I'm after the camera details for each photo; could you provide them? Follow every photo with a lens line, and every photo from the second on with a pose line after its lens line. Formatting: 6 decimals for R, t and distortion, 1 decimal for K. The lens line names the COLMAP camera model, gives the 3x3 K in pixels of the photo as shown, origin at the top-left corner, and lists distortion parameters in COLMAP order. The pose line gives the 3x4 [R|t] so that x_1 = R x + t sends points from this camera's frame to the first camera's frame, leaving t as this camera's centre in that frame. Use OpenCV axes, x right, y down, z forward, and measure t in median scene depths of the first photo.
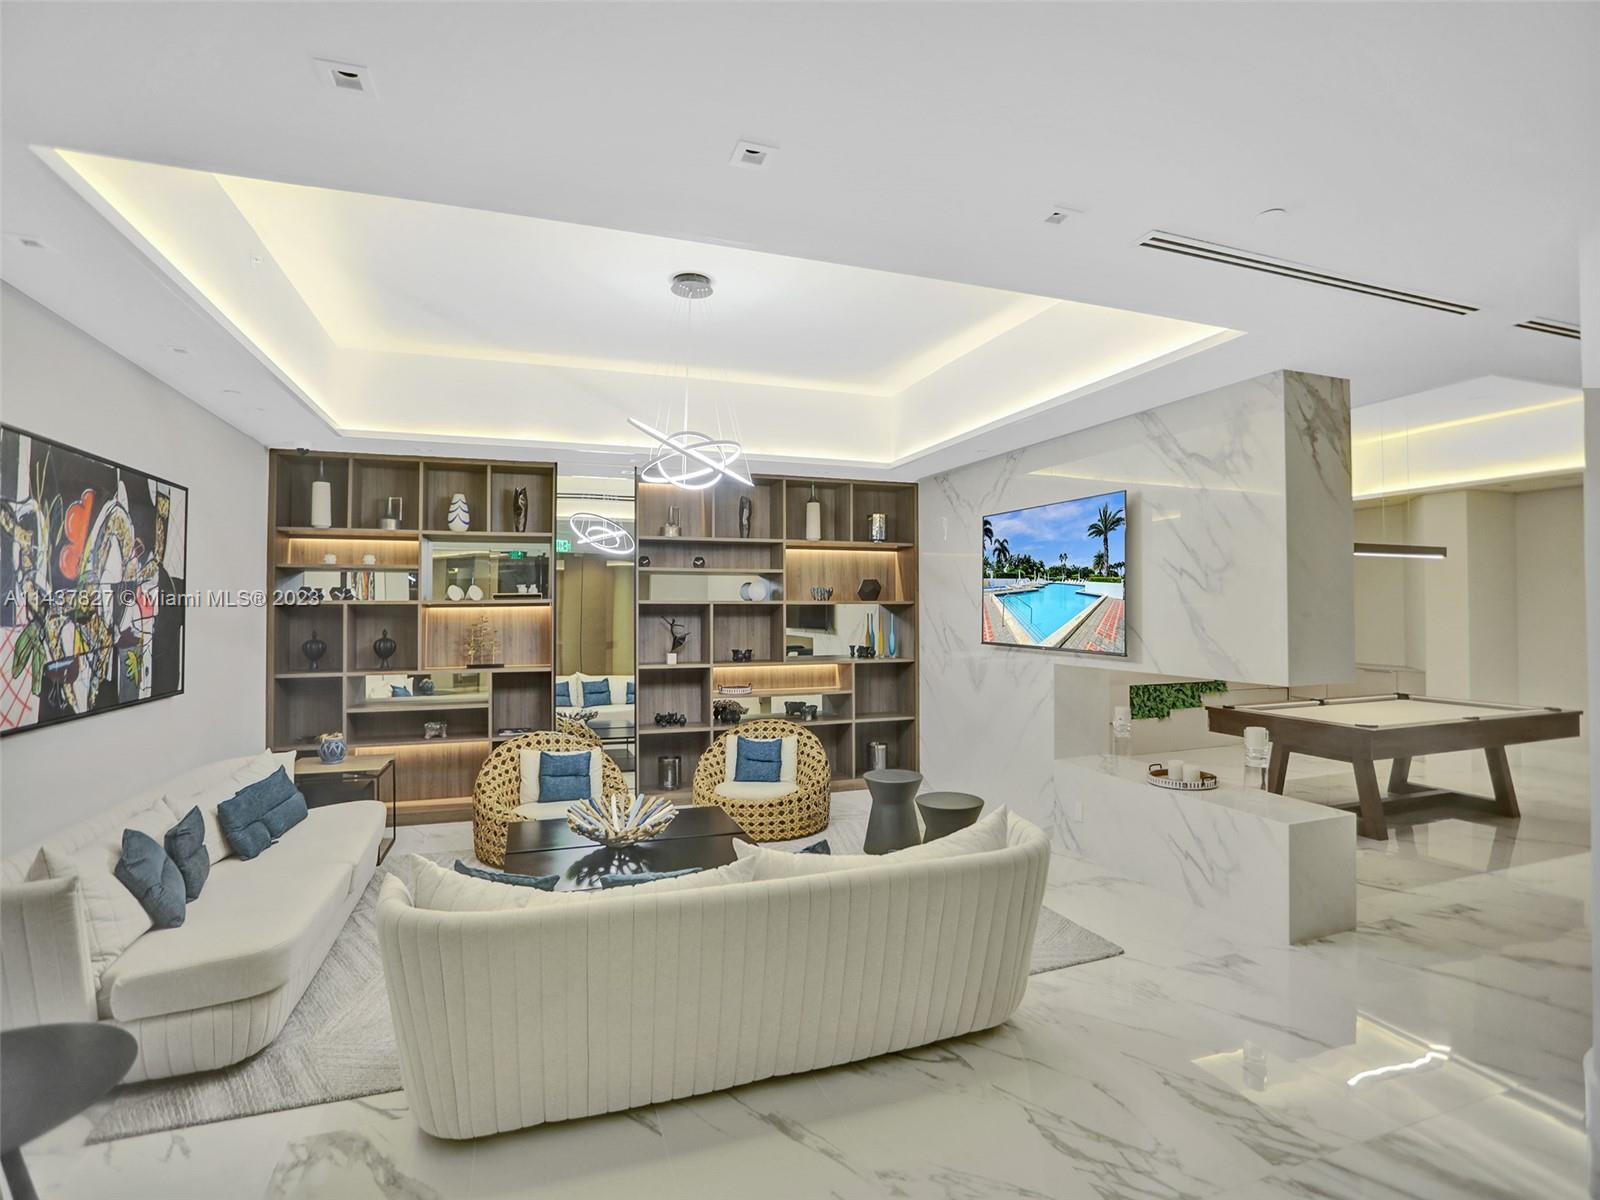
lens RADIAL K [[773.0, 0, 798.4], [0, 773.0, 592.6], [0, 0, 1]] dist [-0.068310, 0.026244]
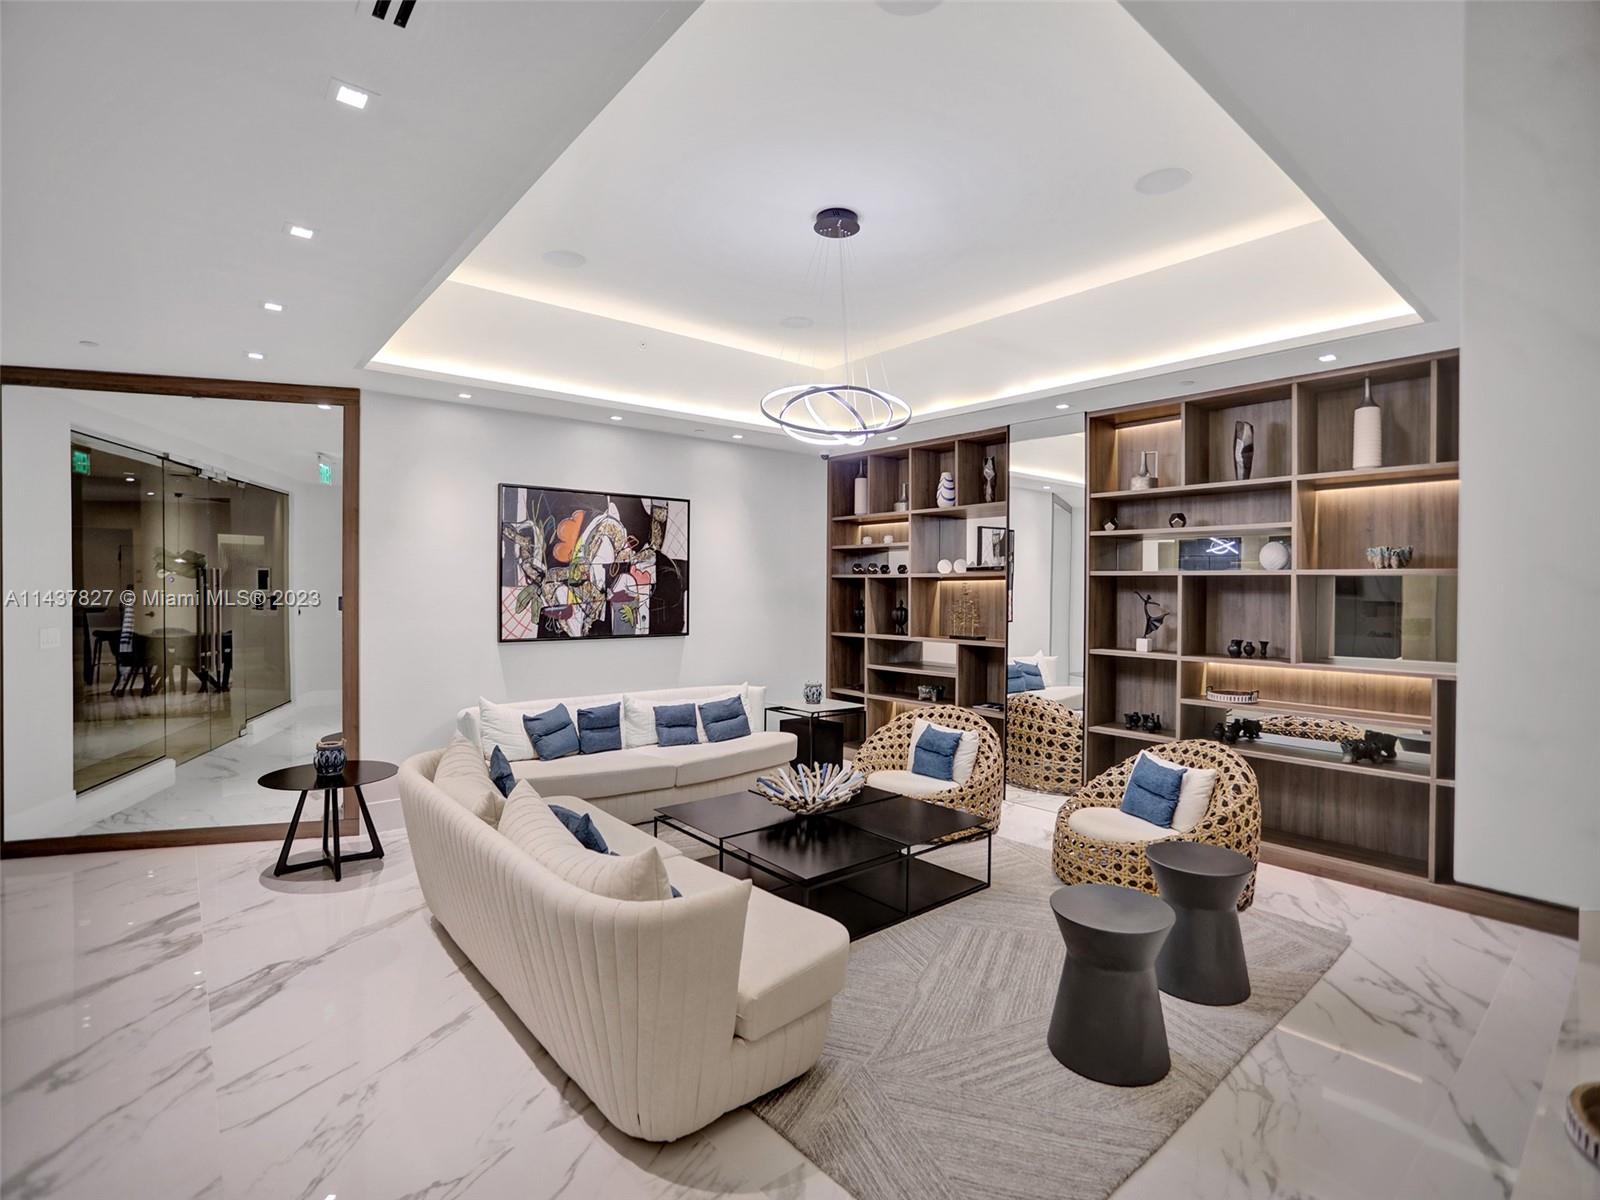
lens RADIAL K [[773.0, 0, 798.4], [0, 773.0, 592.6], [0, 0, 1]] dist [-0.068310, 0.026244]
pose [[0.351787, 0.011693, -0.936007, 0.525246], [0.012171, 0.999780, 0.017064, 0.017124], [0.936001, -0.017395, 0.351568, 0.473955]]
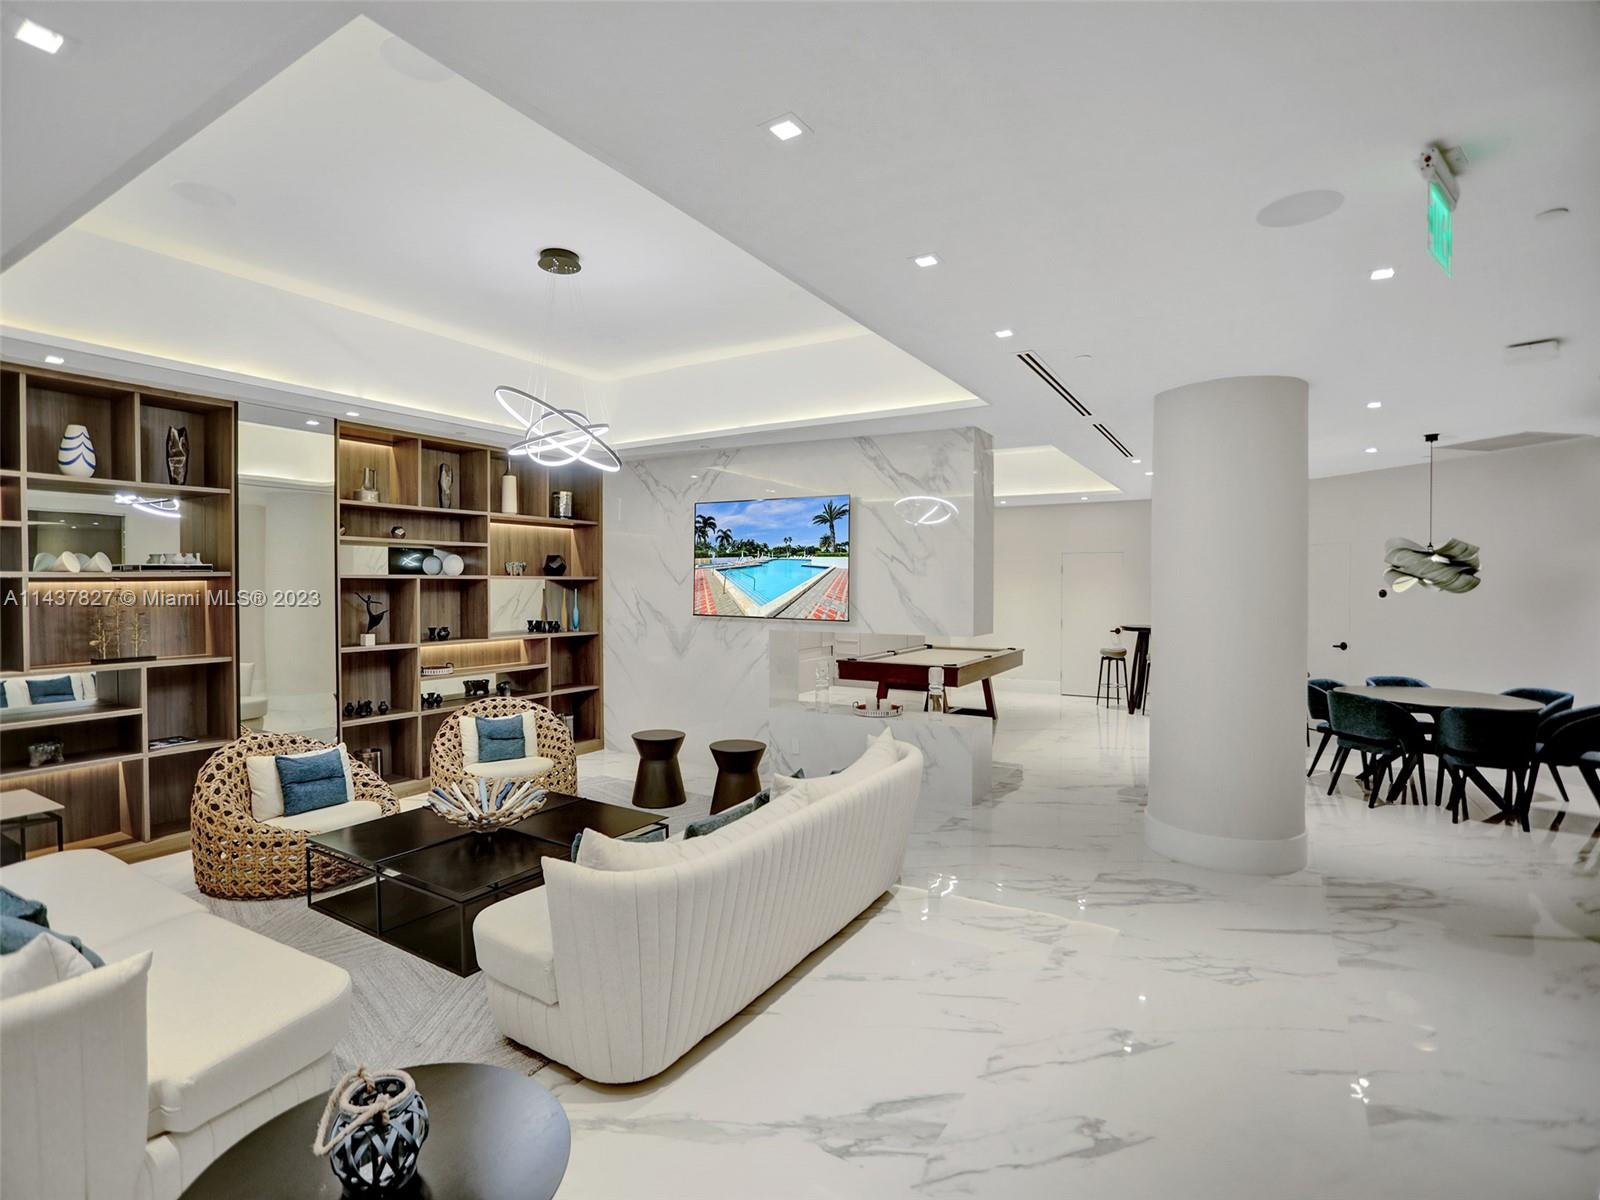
lens RADIAL K [[773.0, 0, 798.4], [0, 773.0, 592.6], [0, 0, 1]] dist [-0.068310, 0.026244]
pose [[0.774046, -0.005042, 0.633109, -0.397068], [-0.015892, 0.999499, 0.027389, -0.000616], [-0.632930, -0.031261, 0.773578, 0.017101]]
